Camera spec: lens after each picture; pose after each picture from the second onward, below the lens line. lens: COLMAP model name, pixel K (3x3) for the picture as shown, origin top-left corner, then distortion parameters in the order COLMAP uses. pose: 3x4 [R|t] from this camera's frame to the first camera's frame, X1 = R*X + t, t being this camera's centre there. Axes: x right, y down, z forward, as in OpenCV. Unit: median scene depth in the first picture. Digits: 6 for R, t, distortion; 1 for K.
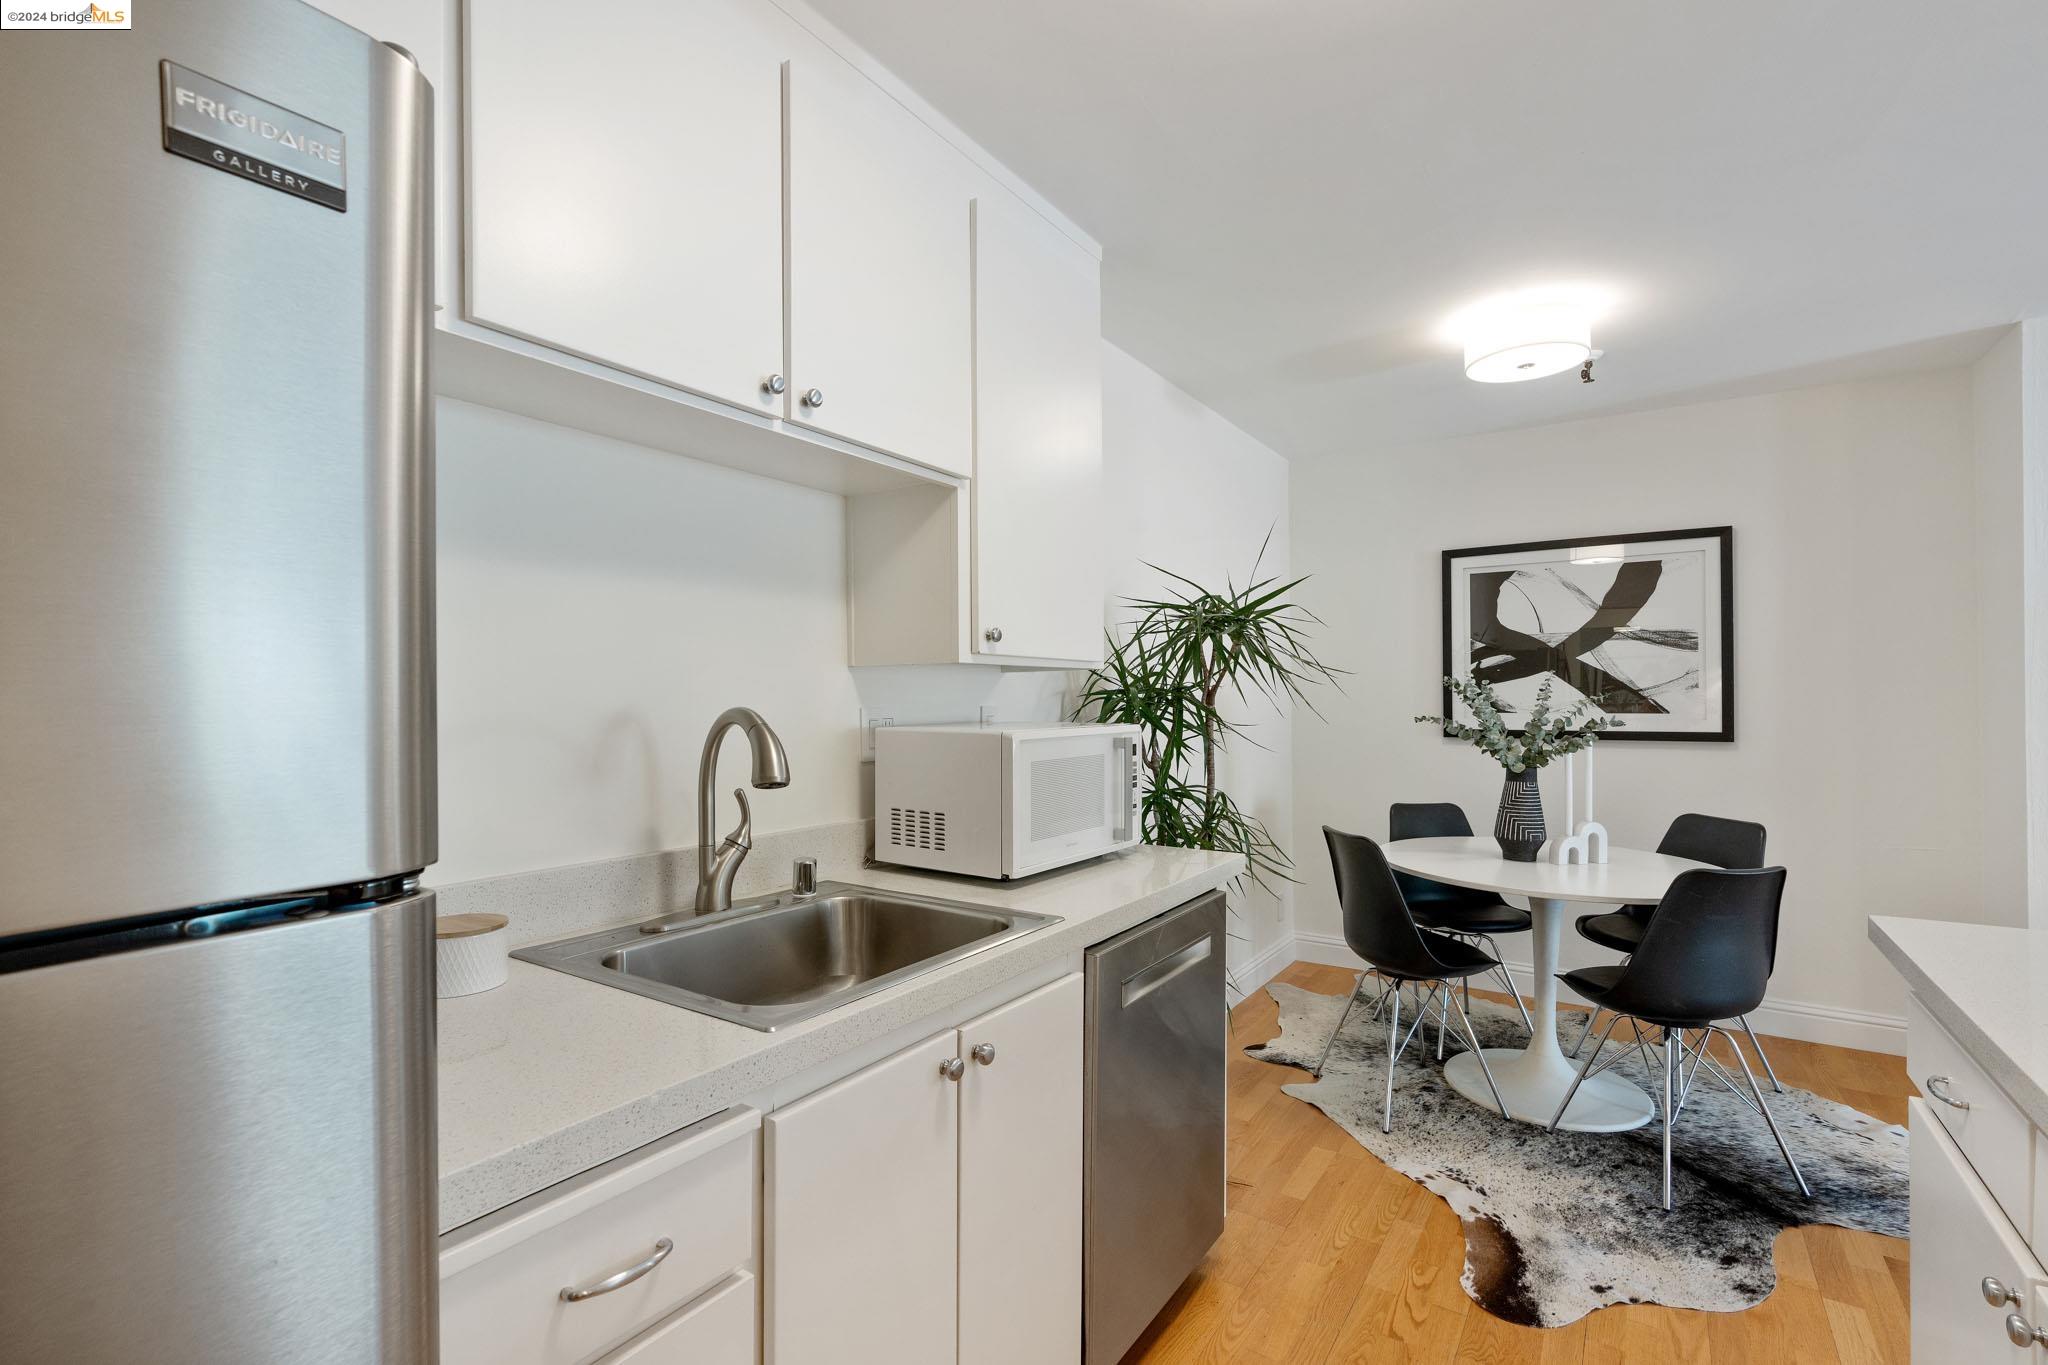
lens RADIAL K [[925.5, 0, 1027.4], [0, 925.5, 696.7], [0, 0, 1]] dist [0.002589, 0.000850]
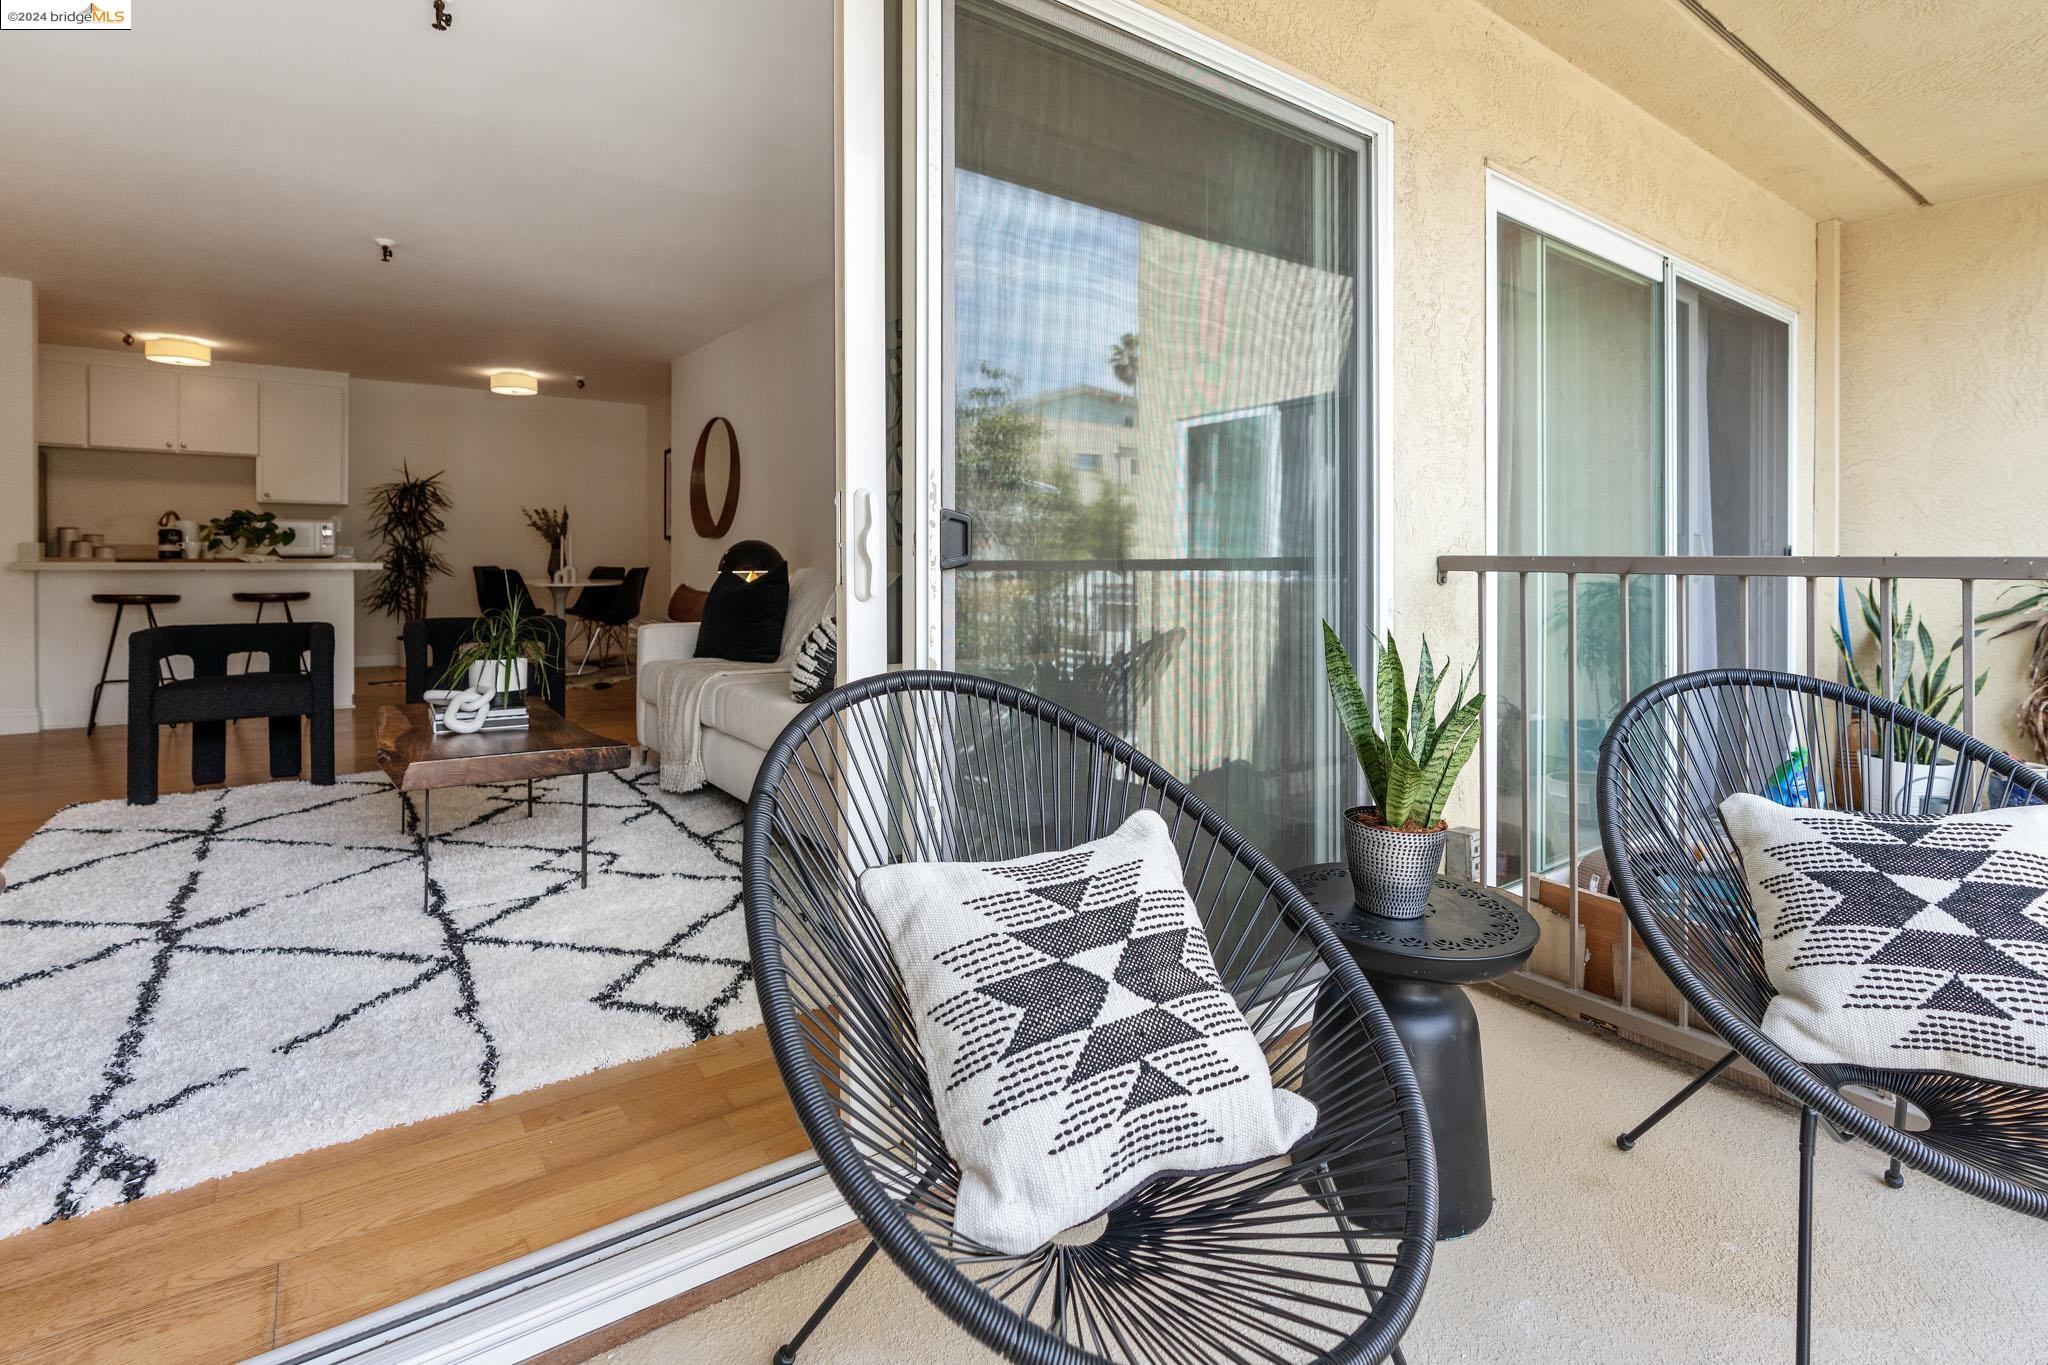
lens RADIAL K [[969.3, 0, 1029.0], [0, 969.3, 573.9], [0, 0, 1]] dist [0.001229, 0.000049]
pose [[0.938750, 0.013033, -0.344352, 2.280466], [-0.007509, 0.999821, 0.017370, 0.088411], [0.344517, -0.013720, 0.938680, -0.891105]]
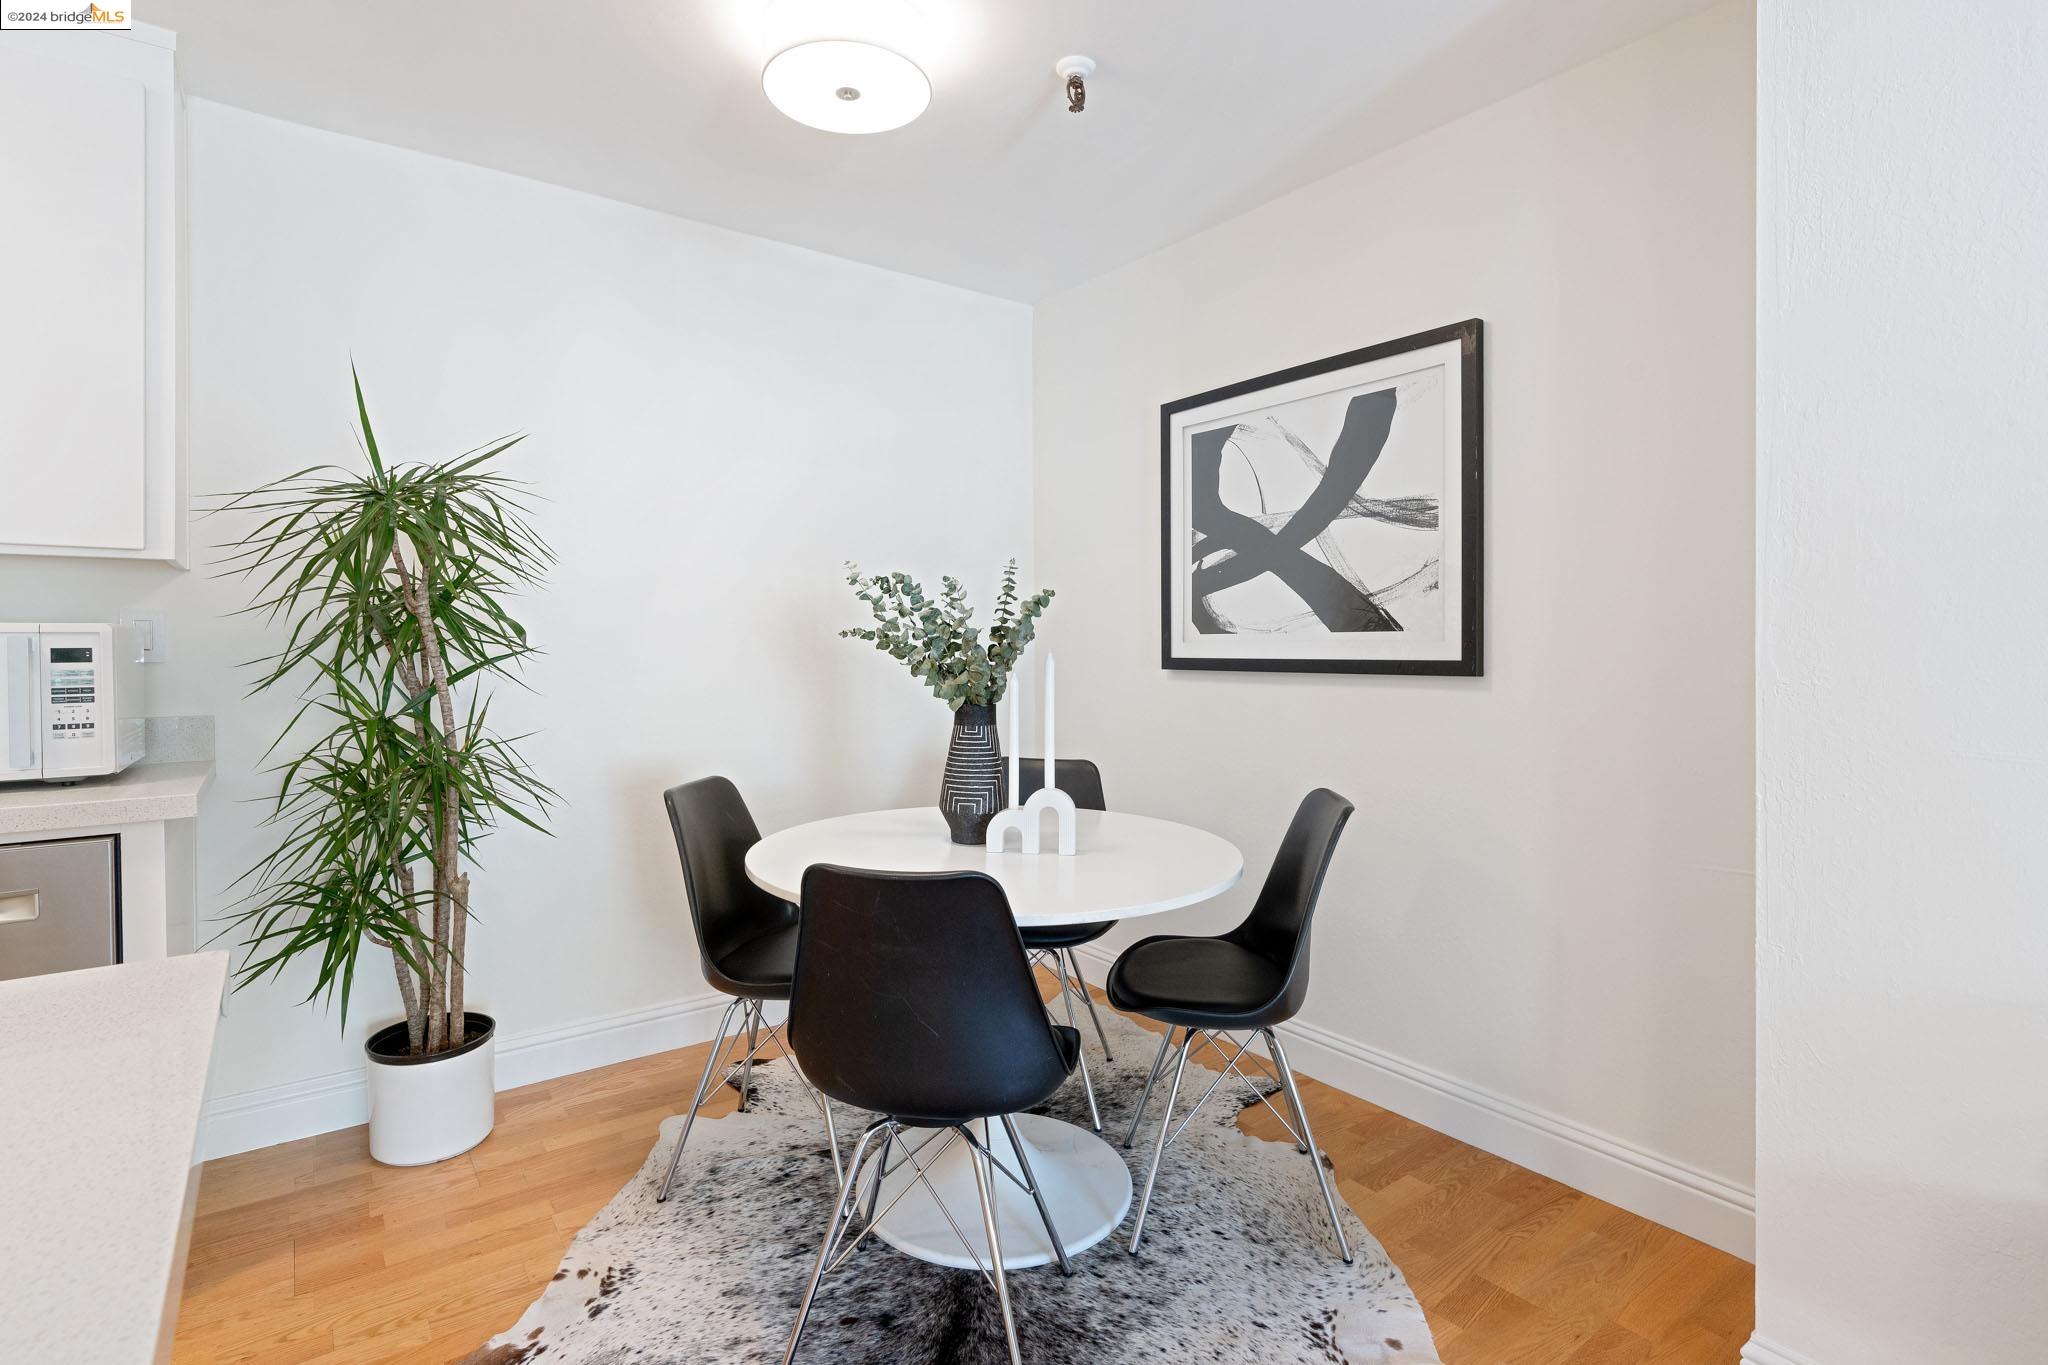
lens RADIAL K [[995.5, 0, 1015.2], [0, 995.5, 655.9], [0, 0, 1]] dist [-0.001399, 0.000871]
pose [[0.939433, 0.006081, -0.342680, 0.697681], [-0.001113, 0.999891, 0.014692, 0.026103], [0.342732, -0.013421, 0.939337, 0.284976]]
